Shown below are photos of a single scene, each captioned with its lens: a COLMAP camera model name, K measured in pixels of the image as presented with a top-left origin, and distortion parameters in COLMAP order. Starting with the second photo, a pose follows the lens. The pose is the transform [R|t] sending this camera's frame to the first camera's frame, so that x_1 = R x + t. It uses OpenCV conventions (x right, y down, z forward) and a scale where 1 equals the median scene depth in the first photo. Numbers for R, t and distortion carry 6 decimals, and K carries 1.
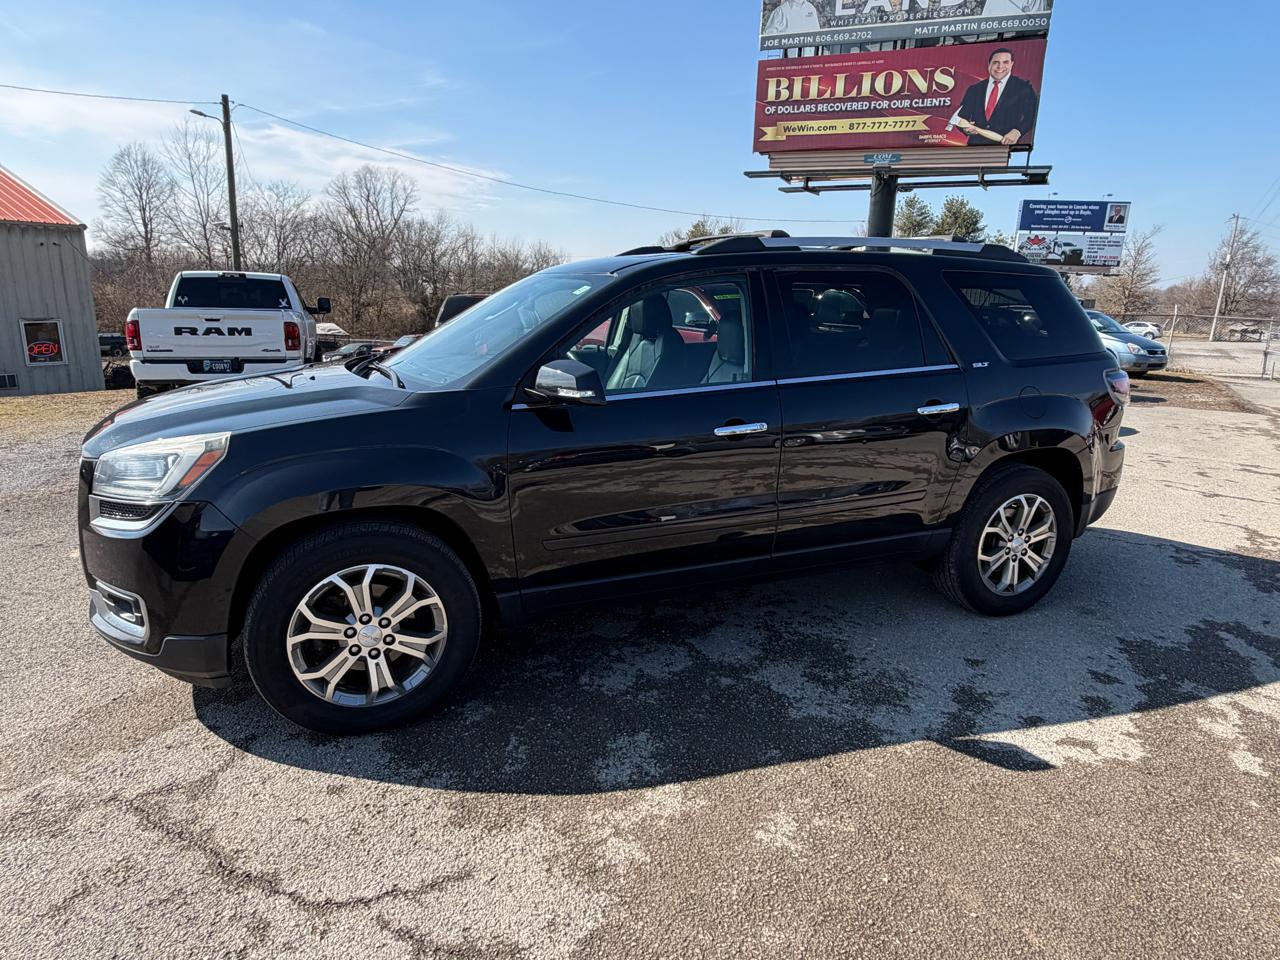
lens RADIAL K [[772.2, 0, 634.4], [0, 772.2, 478.9], [0, 0, 1]] dist [-0.001112, 0.002071]
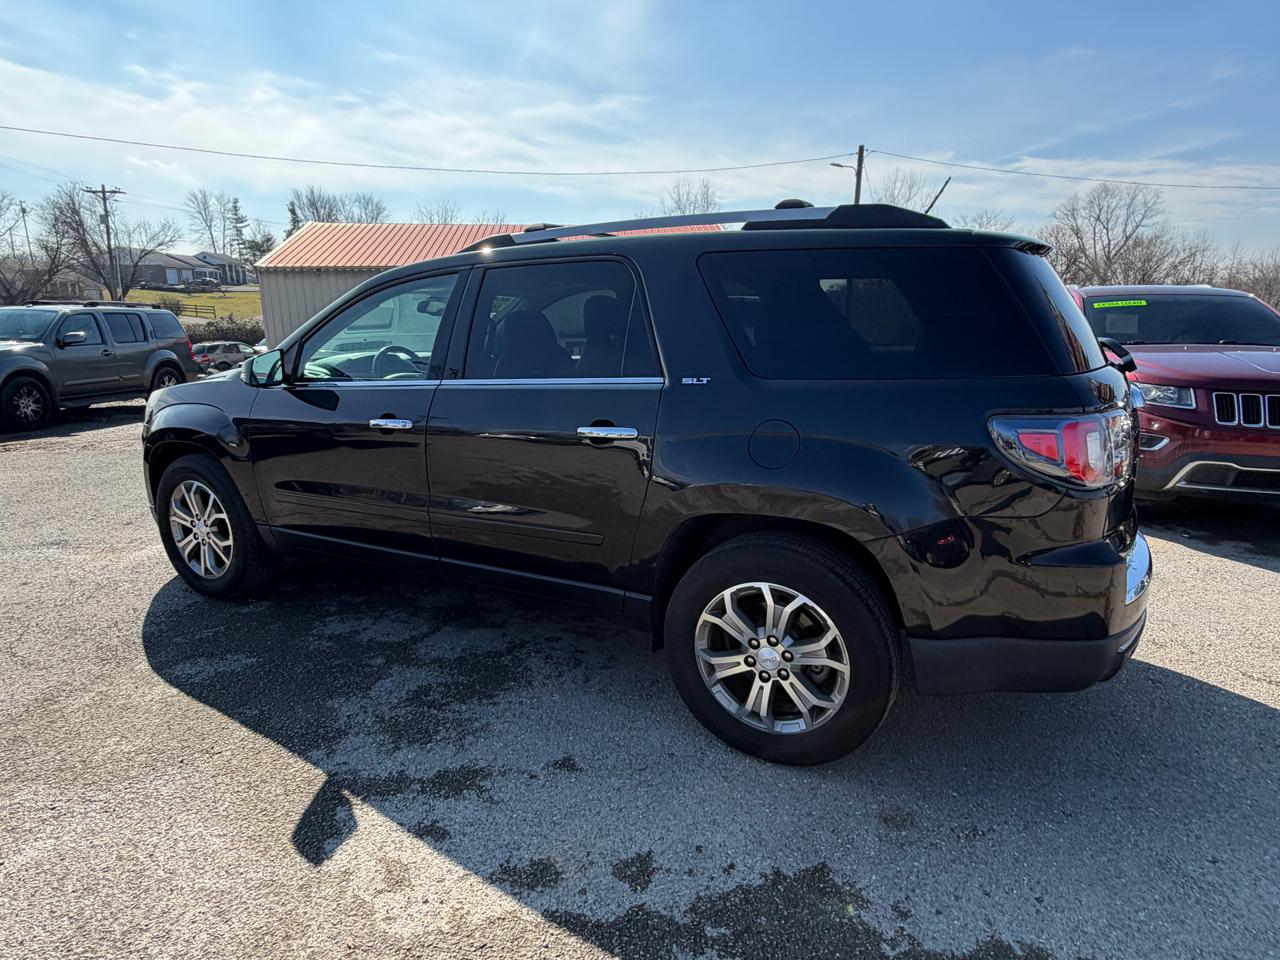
lens RADIAL K [[717.0, 0, 640.4], [0, 717.0, 479.7], [0, 0, 1]] dist [0.002169, -0.001168]
pose [[0.639557, 0.157056, -0.752529, 0.147632], [-0.167177, 0.983895, 0.063263, -0.014653], [0.750346, 0.085346, 0.655513, 0.085609]]
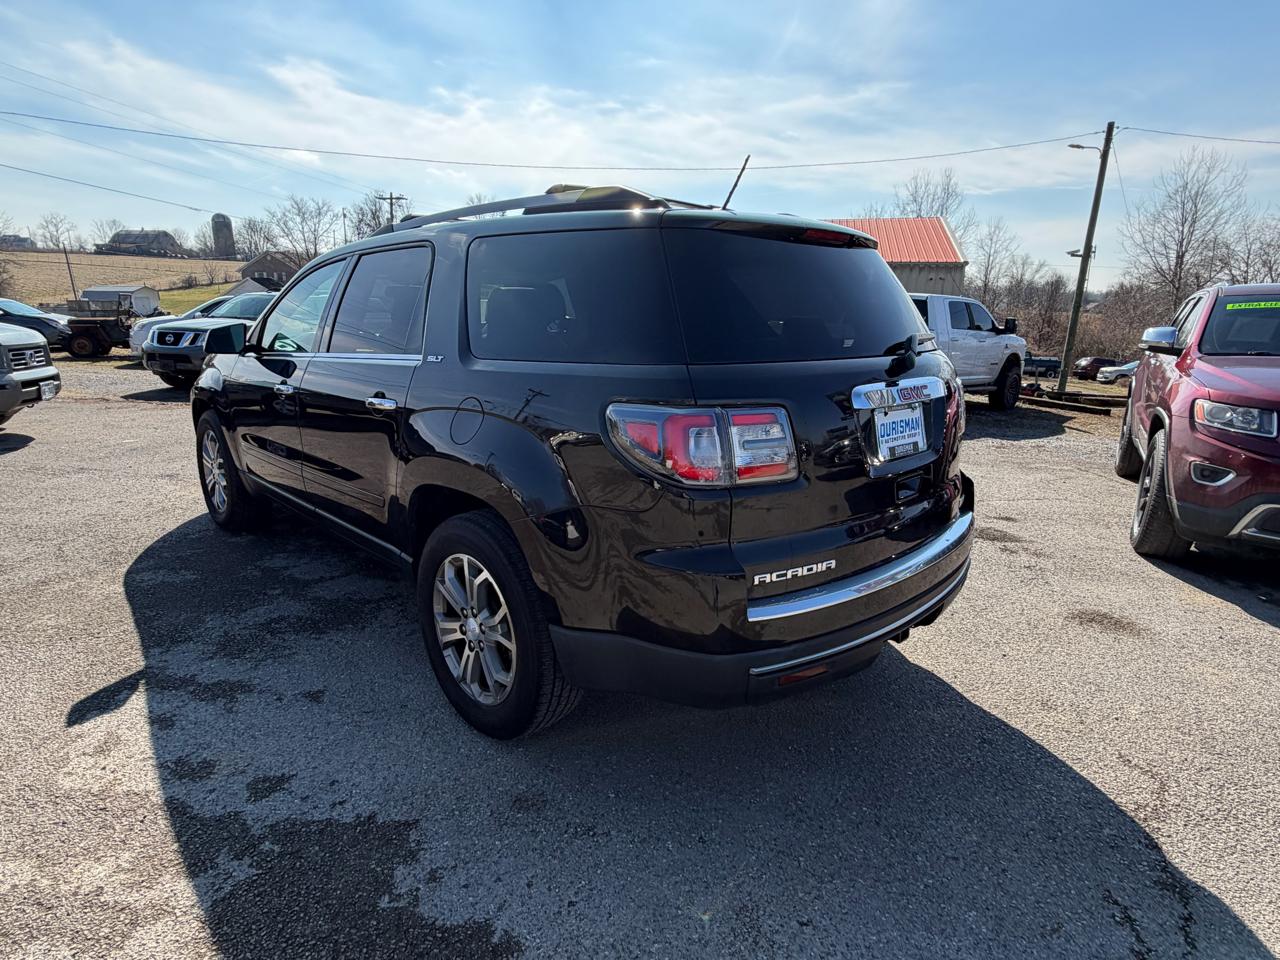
lens RADIAL K [[717.0, 0, 638.9], [0, 717.0, 481.0], [0, 0, 1]] dist [0.002169, -0.001168]
pose [[0.366490, 0.209623, -0.906501, 0.187985], [-0.229976, 0.964468, 0.130051, -0.027007], [0.901552, 0.160811, 0.401676, 0.146161]]
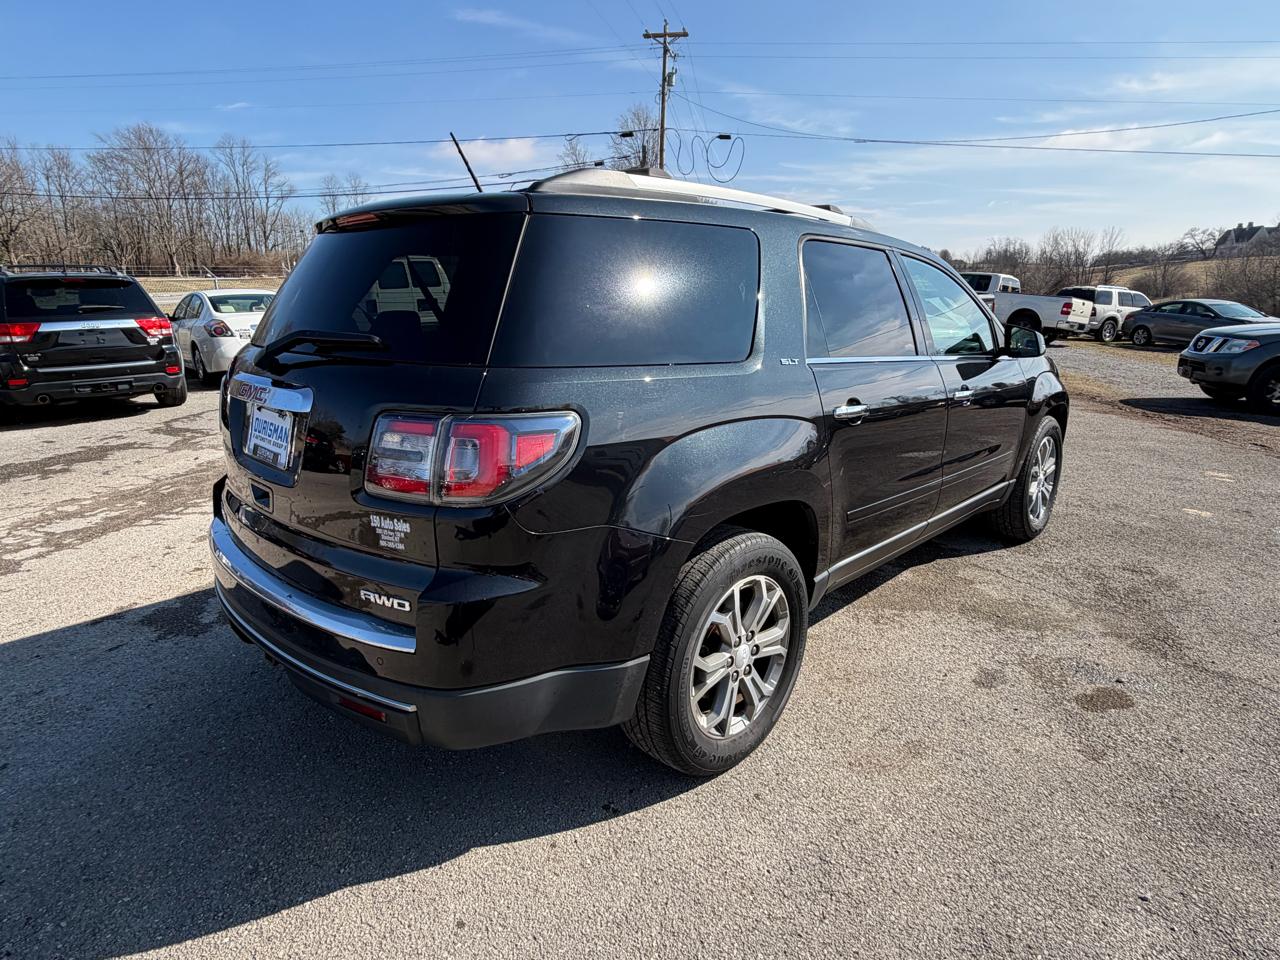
lens RADIAL K [[717.0, 0, 640.3], [0, 717.0, 482.0], [0, 0, 1]] dist [0.002169, -0.001168]
pose [[-0.916597, 0.079297, -0.391869, 0.102452], [-0.115056, 0.886356, 0.448480, -0.069860], [0.382899, 0.456162, -0.803308, 0.311741]]
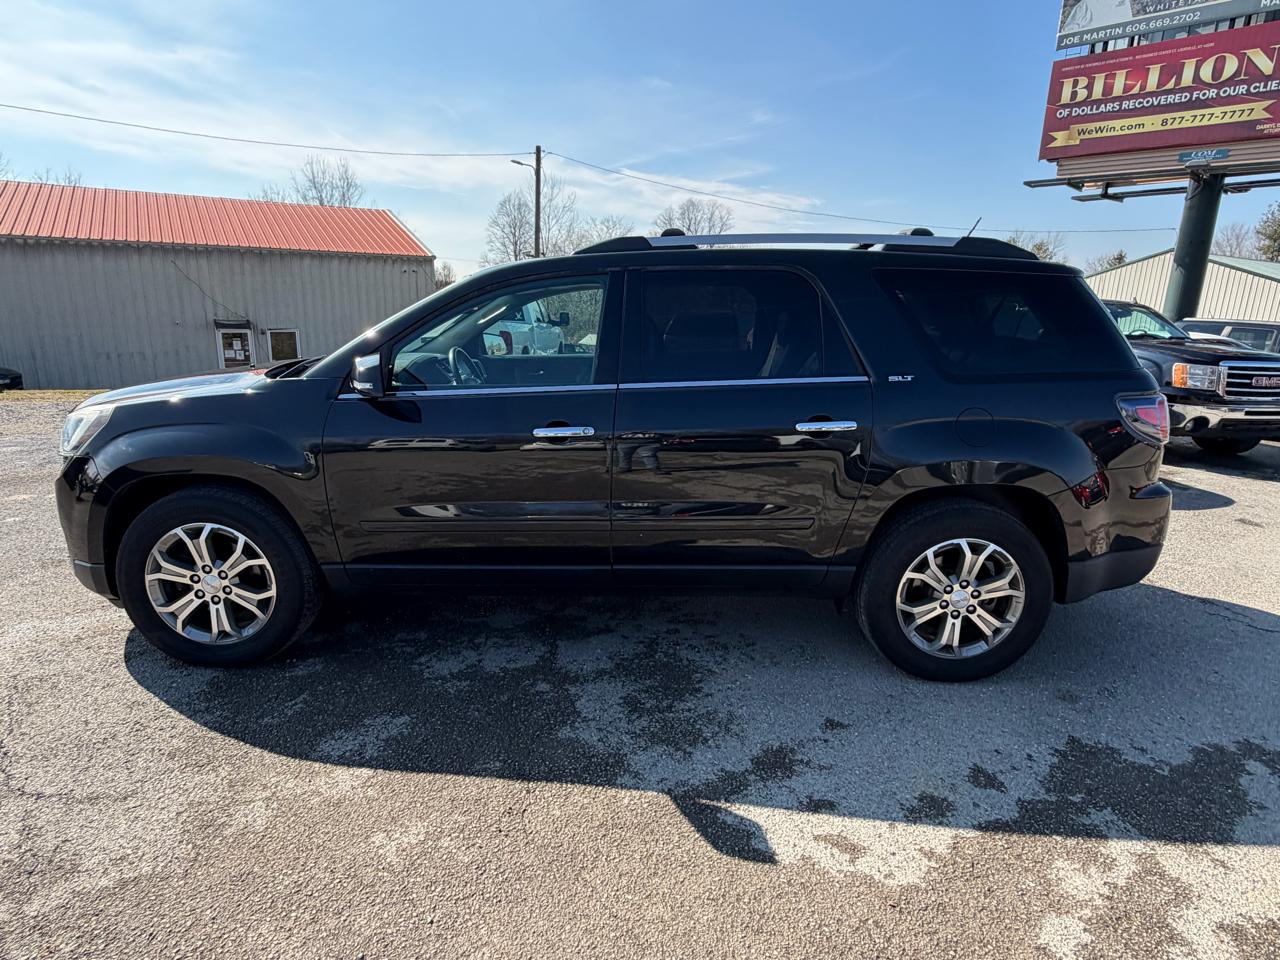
lens RADIAL K [[717.0, 0, 636.5], [0, 717.0, 476.1], [0, 0, 1]] dist [0.002169, -0.001168]
pose [[0.923867, 0.088035, -0.372450, 0.077005], [-0.091995, 0.995734, 0.007164, -0.003275], [0.371491, 0.027645, 0.928025, 0.026608]]
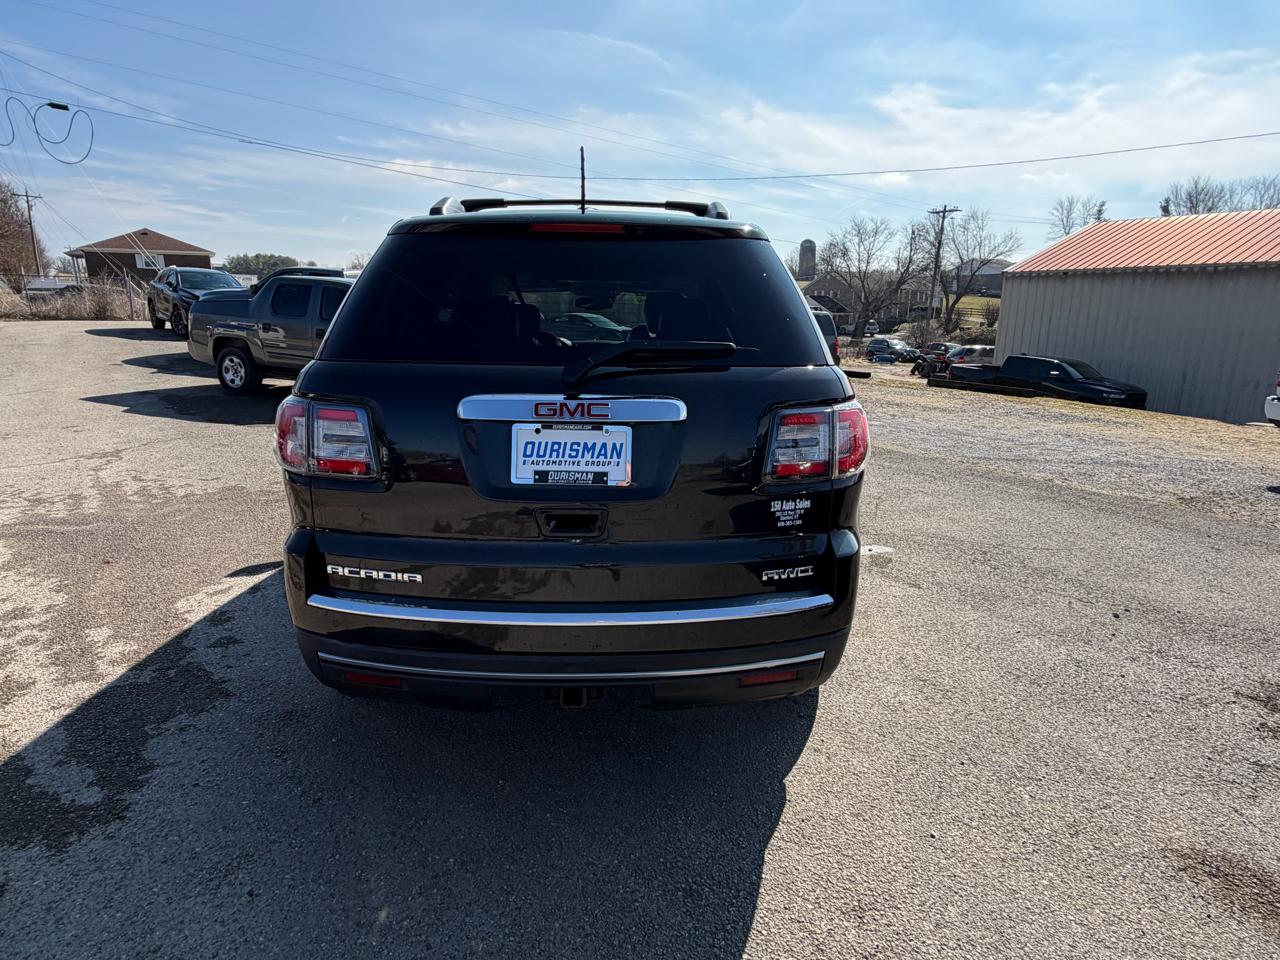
lens RADIAL K [[717.0, 0, 631.7], [0, 717.0, 484.3], [0, 0, 1]] dist [0.002169, -0.001168]
pose [[-0.358630, 0.195107, -0.912862, 0.183706], [-0.241658, 0.925171, 0.292677, -0.052076], [0.901657, 0.325563, -0.284645, 0.249226]]
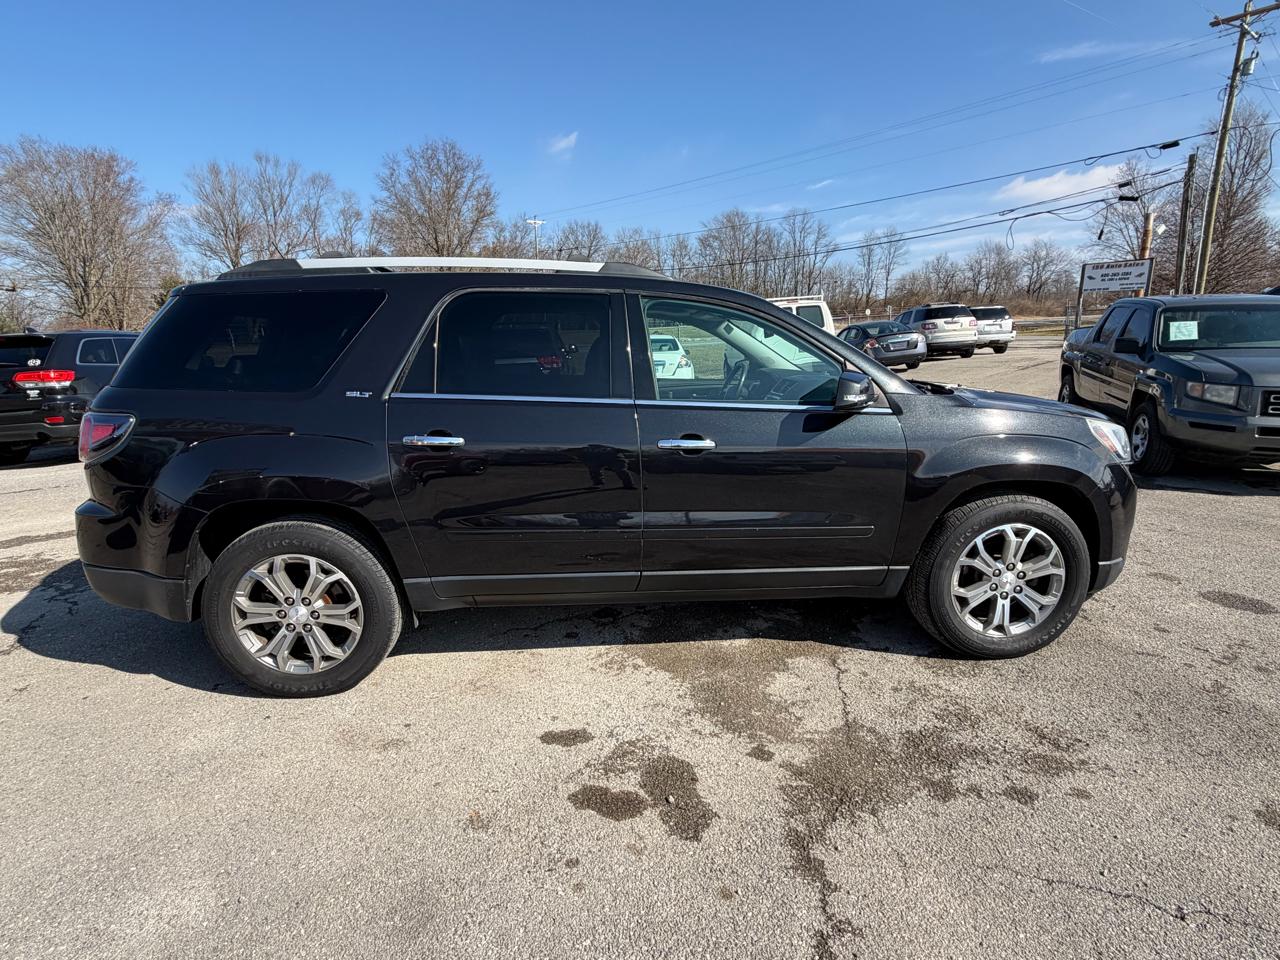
lens RADIAL K [[664.0, 0, 639.3], [0, 664.0, 477.1], [0, 0, 1]] dist [0.001905, -0.000437]
pose [[-0.950218, -0.070193, 0.303576, -0.043287], [0.069321, 0.902252, 0.425600, -0.075268], [-0.303777, 0.425457, -0.852471, 0.321997]]
